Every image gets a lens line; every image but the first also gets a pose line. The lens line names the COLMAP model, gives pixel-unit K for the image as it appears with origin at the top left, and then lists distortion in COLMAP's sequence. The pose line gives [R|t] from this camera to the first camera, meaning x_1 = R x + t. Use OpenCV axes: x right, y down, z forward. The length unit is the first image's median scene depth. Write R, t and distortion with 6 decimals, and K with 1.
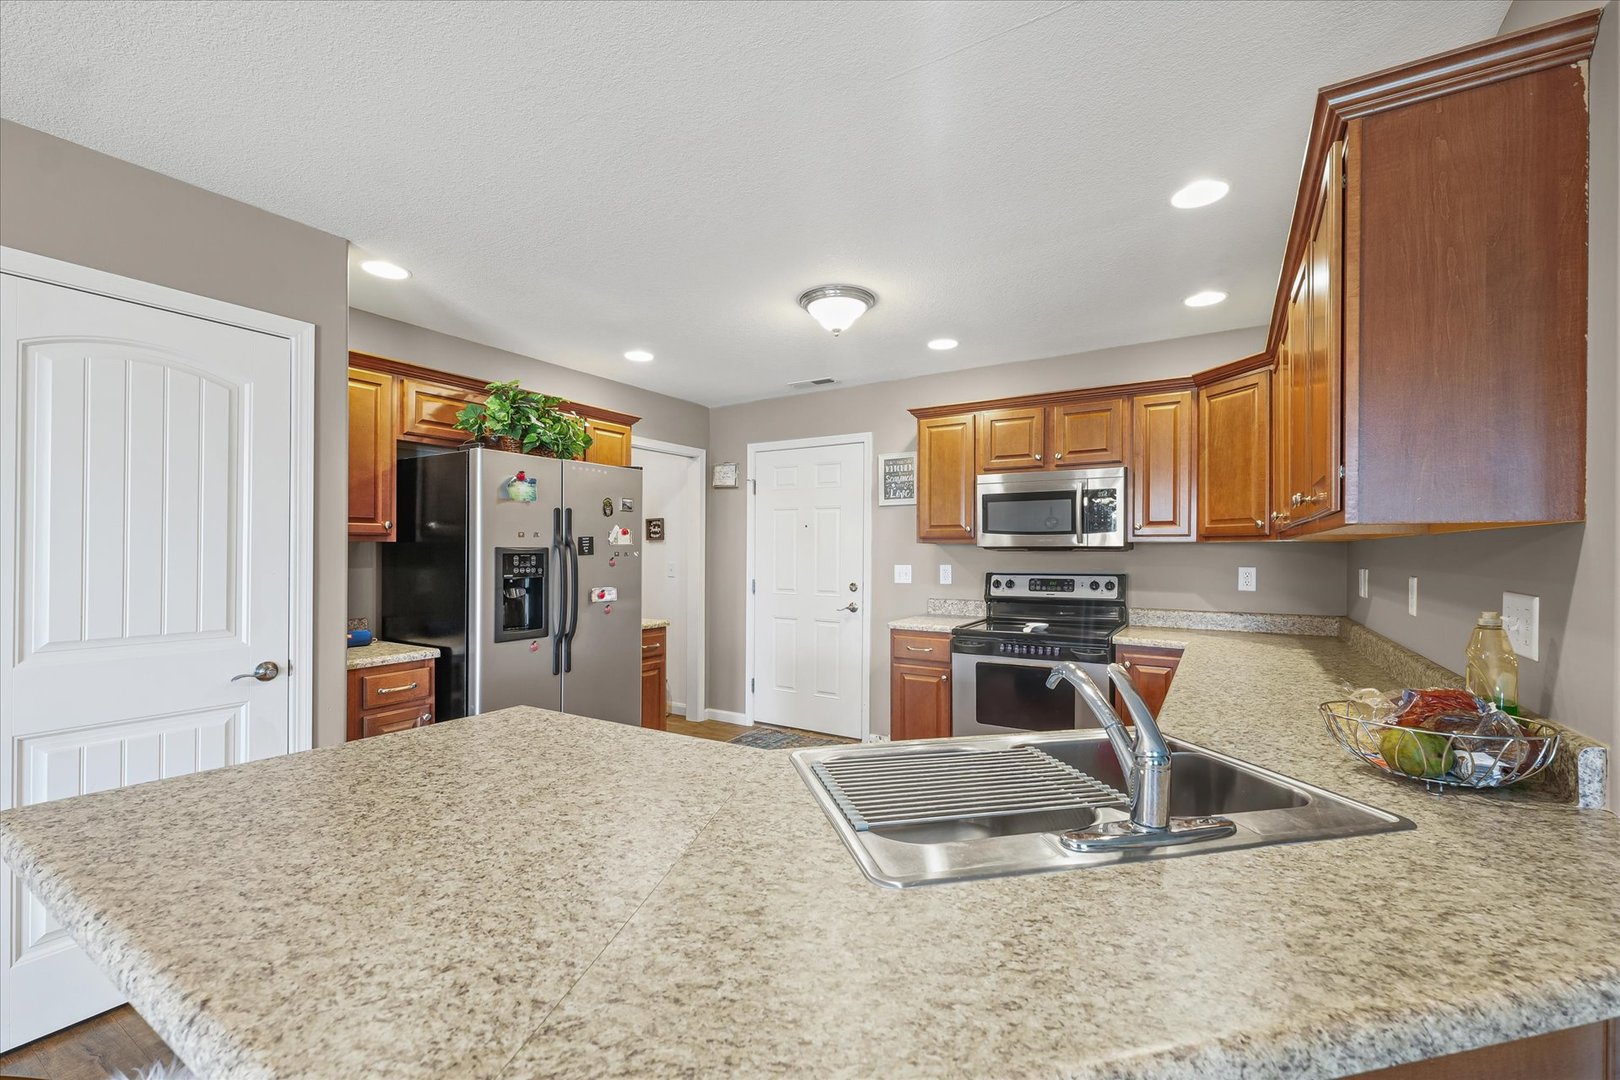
lens RADIAL K [[661.9, 0, 808.1], [0, 661.9, 548.9], [0, 0, 1]] dist [0.004476, 0.000213]
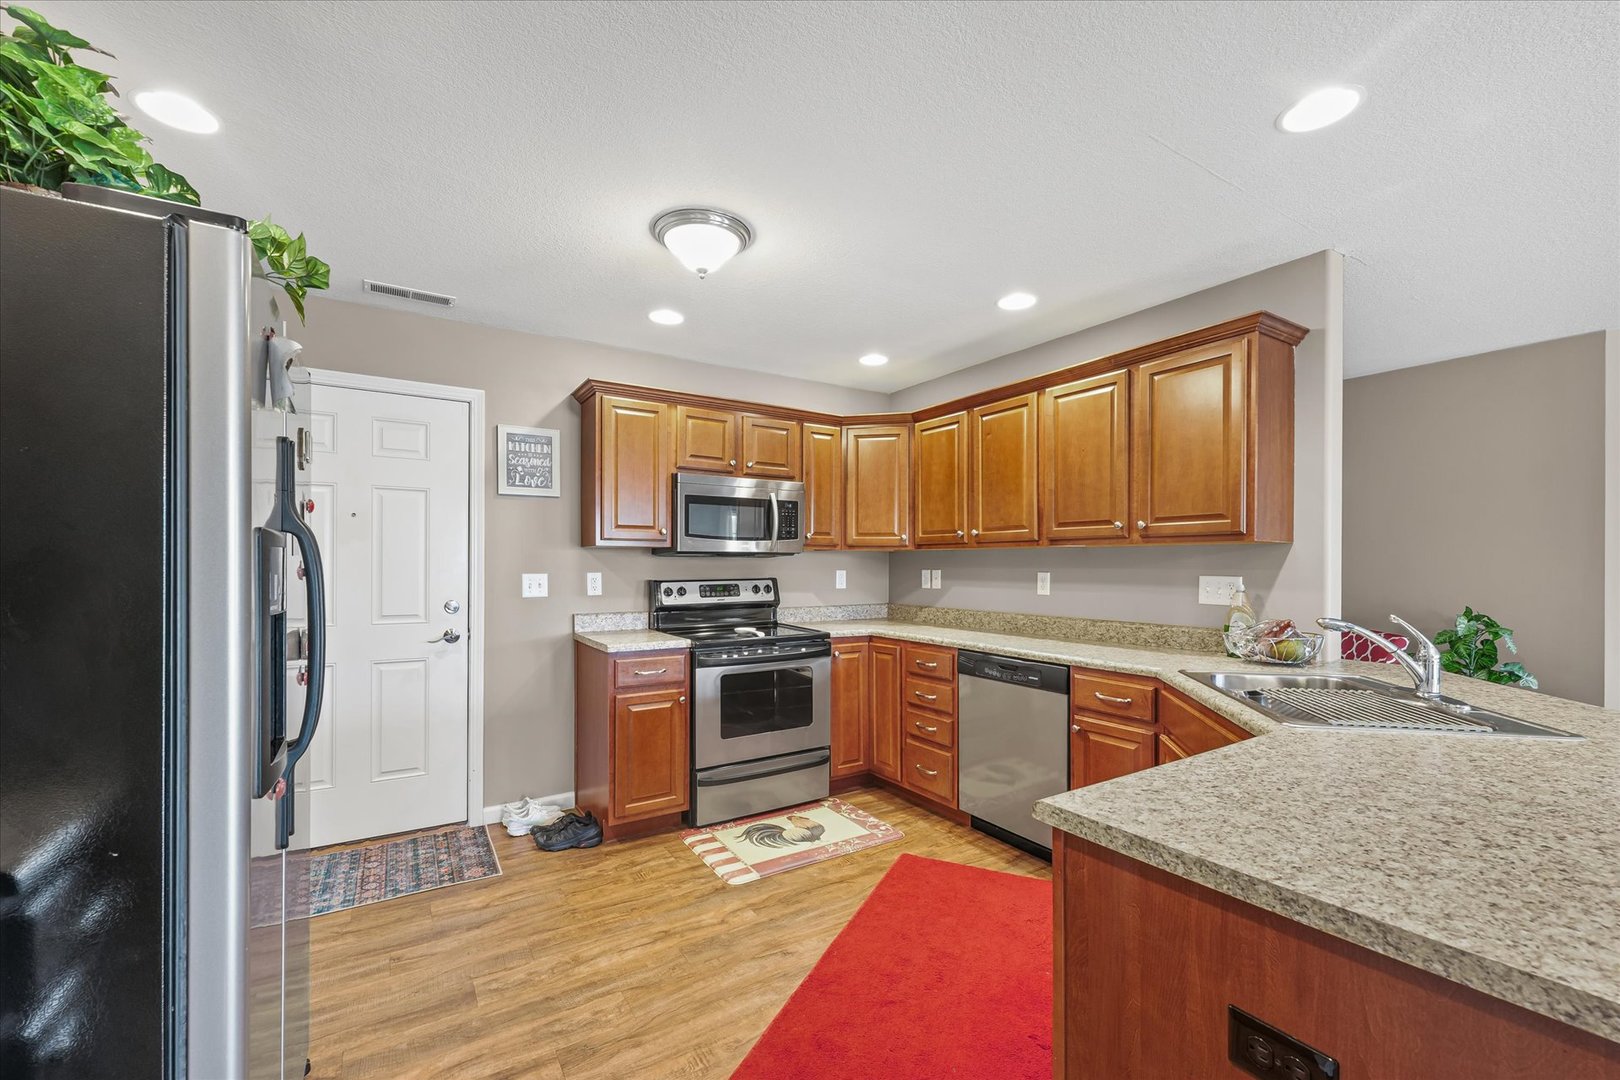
lens RADIAL K [[672.3, 0, 814.3], [0, 672.3, 564.0], [0, 0, 1]] dist [0.001169, -0.000090]
pose [[0.436104, -0.000141, 0.899896, -0.520846], [-0.005147, 0.999983, 0.002651, 0.011459], [-0.899882, -0.005788, 0.436096, 0.451570]]
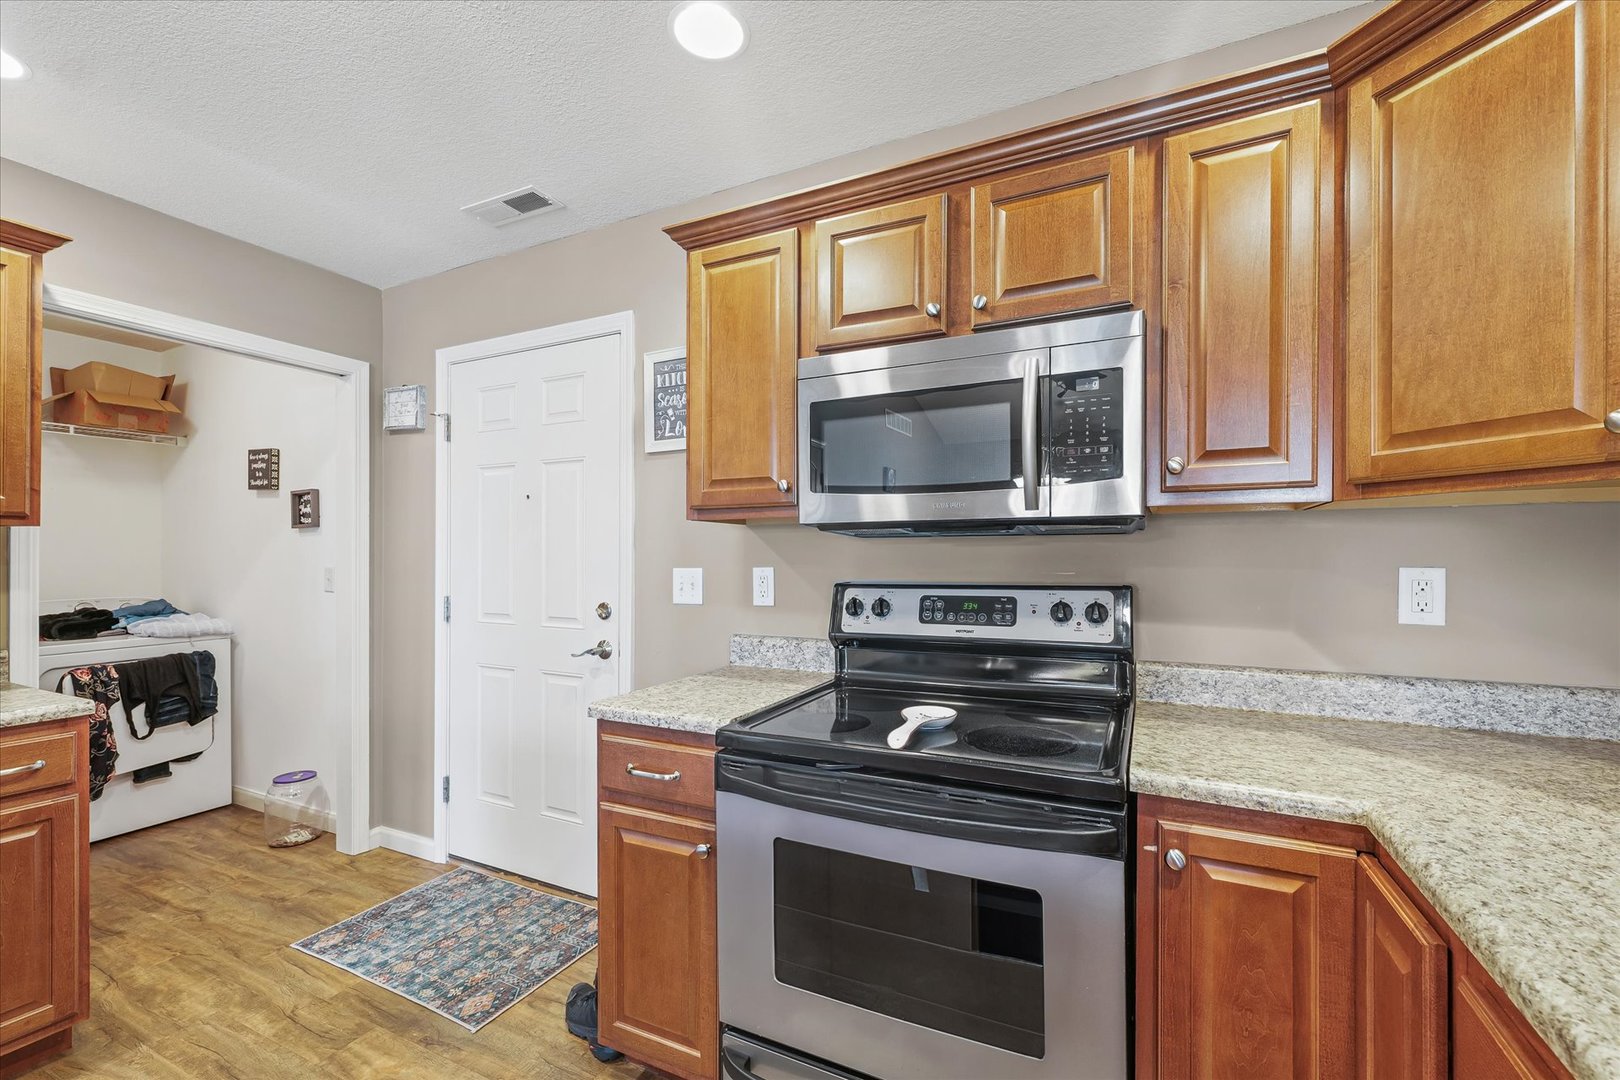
lens RADIAL K [[676.0, 0, 806.8], [0, 676.0, 559.0], [0, 0, 1]] dist [0.002158, 0.000140]
pose [[0.995496, -0.004064, 0.094714, 0.229452], [0.003329, 0.999963, 0.007920, 0.016727], [-0.094743, -0.007569, 0.995473, 0.588314]]
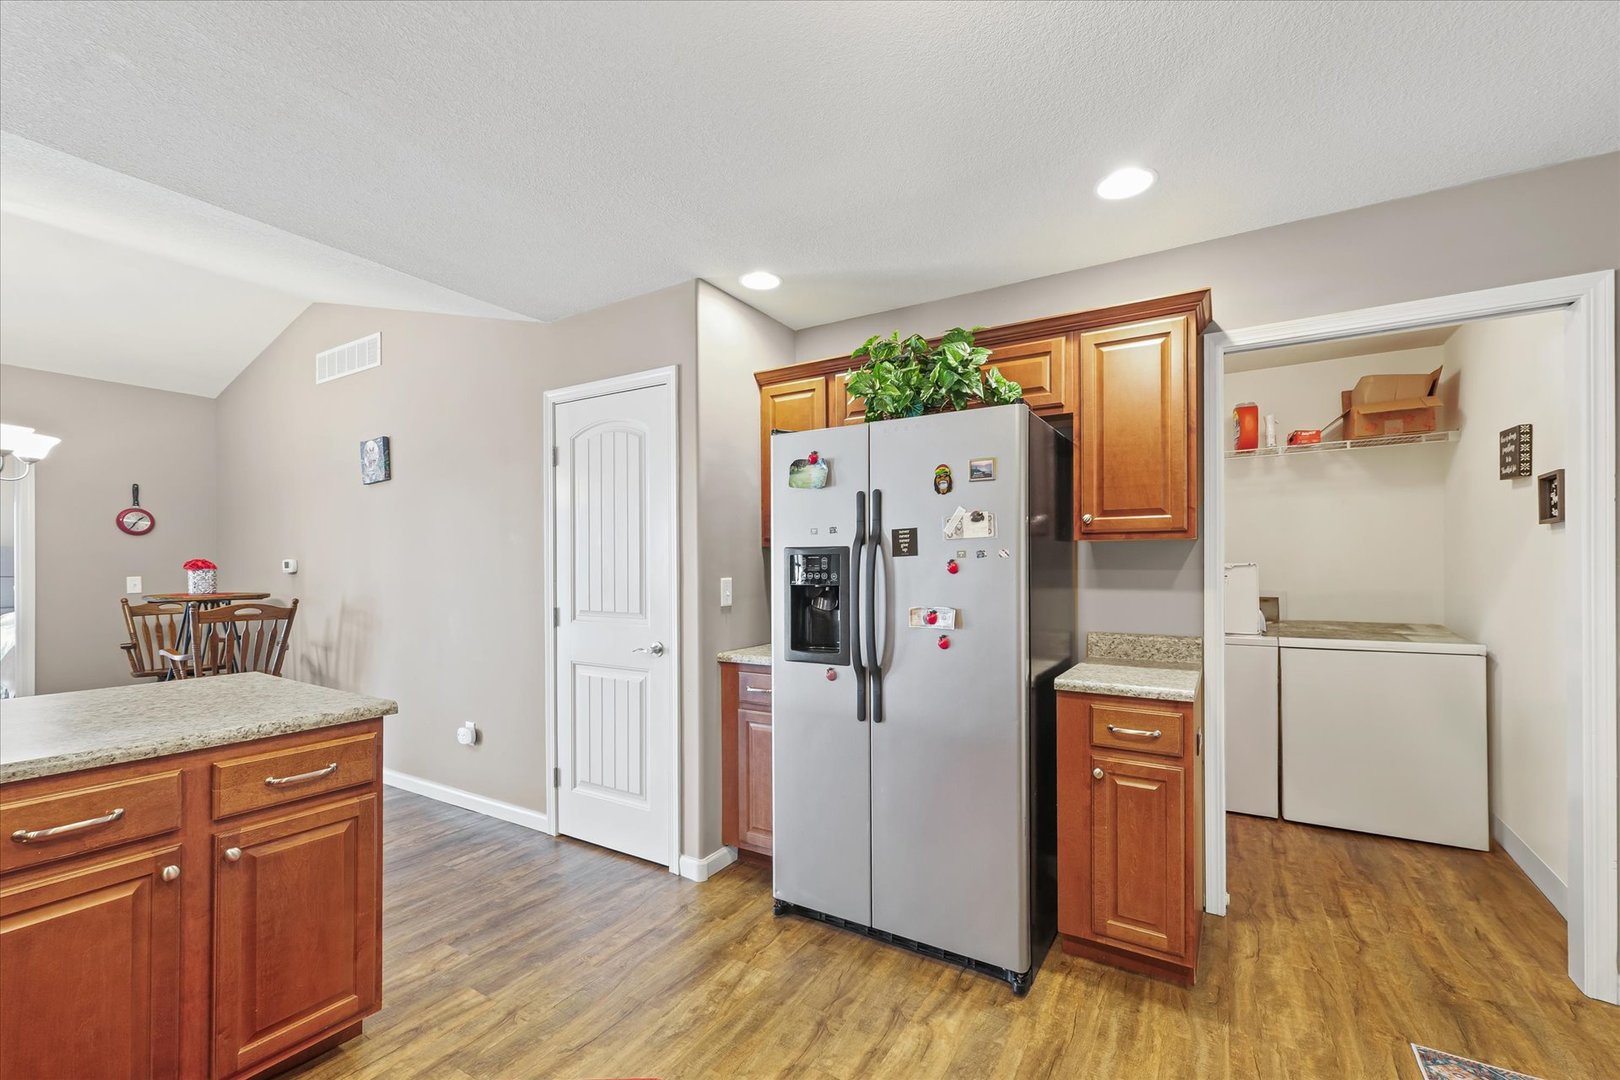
lens RADIAL K [[672.3, 0, 814.3], [0, 672.3, 564.0], [0, 0, 1]] dist [0.001169, -0.000090]
pose [[0.019594, -0.002158, -0.999806, 0.307257], [0.008720, 0.999960, -0.001988, 0.016235], [0.999770, -0.008679, 0.019612, 0.804535]]
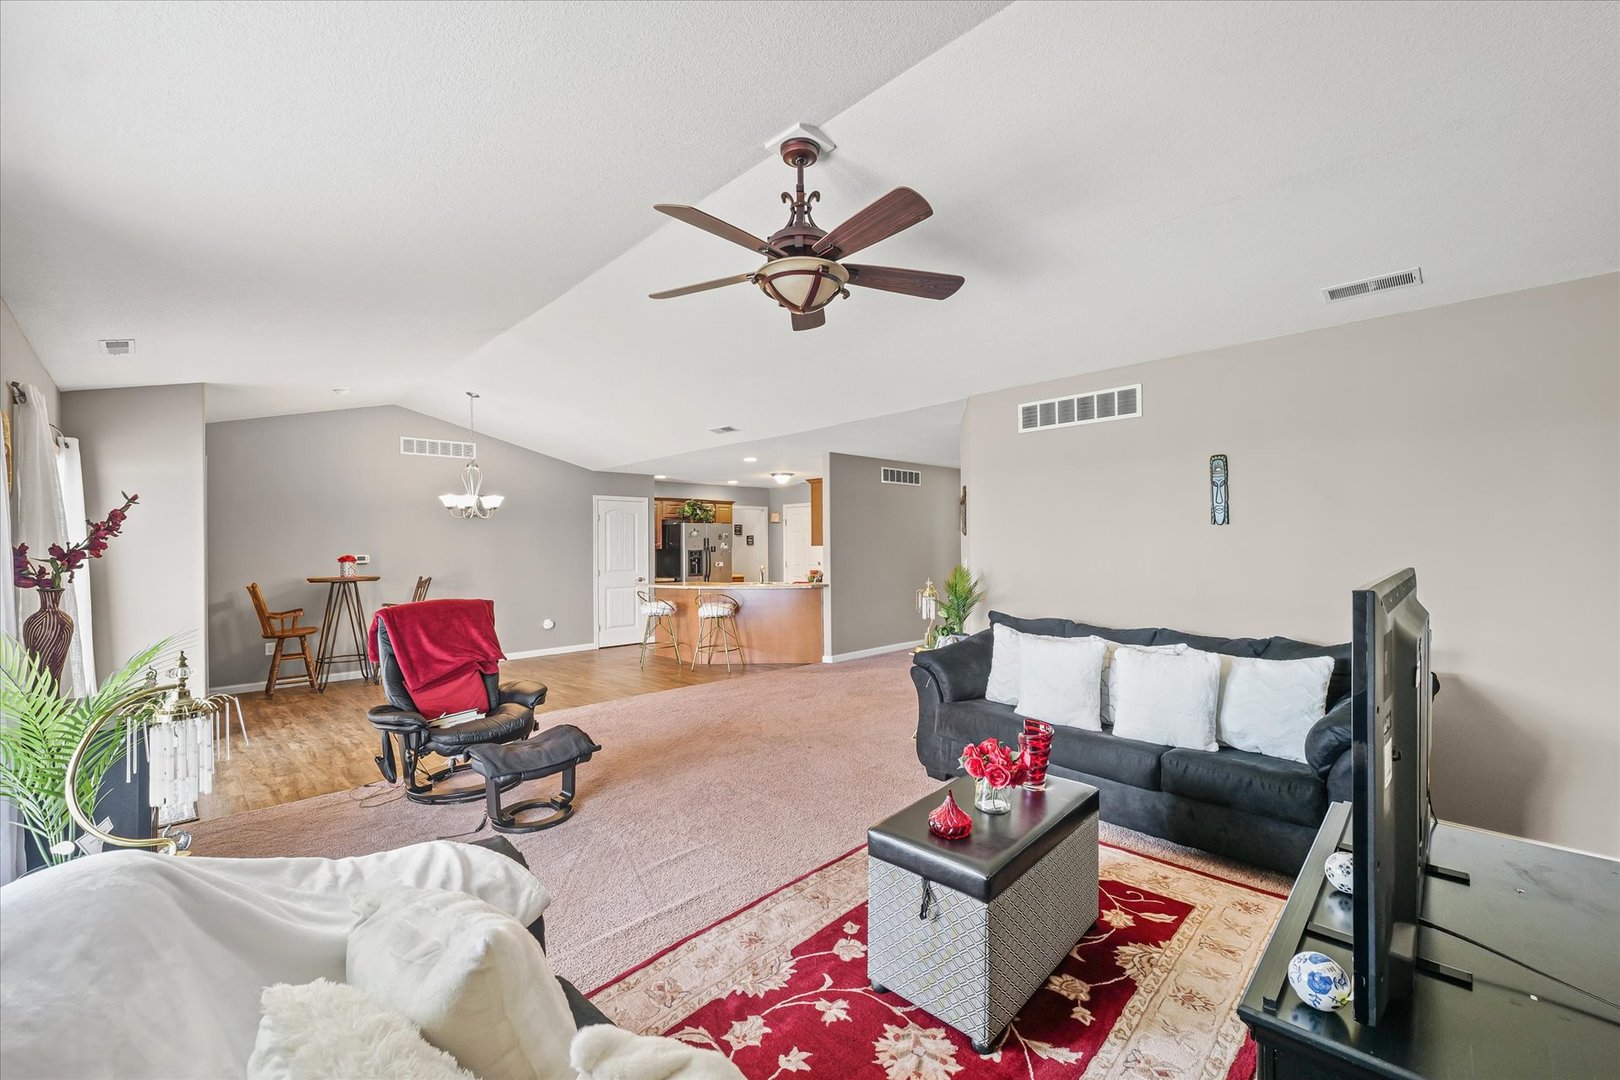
lens RADIAL K [[656.1, 0, 810.0], [0, 656.1, 540.0], [0, 0, 1]] dist [0.000641, -0.000018]
pose [[0.970017, -0.015012, -0.242575, 0.827369], [0.013899, 0.999884, -0.006299, -0.020361], [0.242641, 0.002738, 0.970112, -1.835625]]
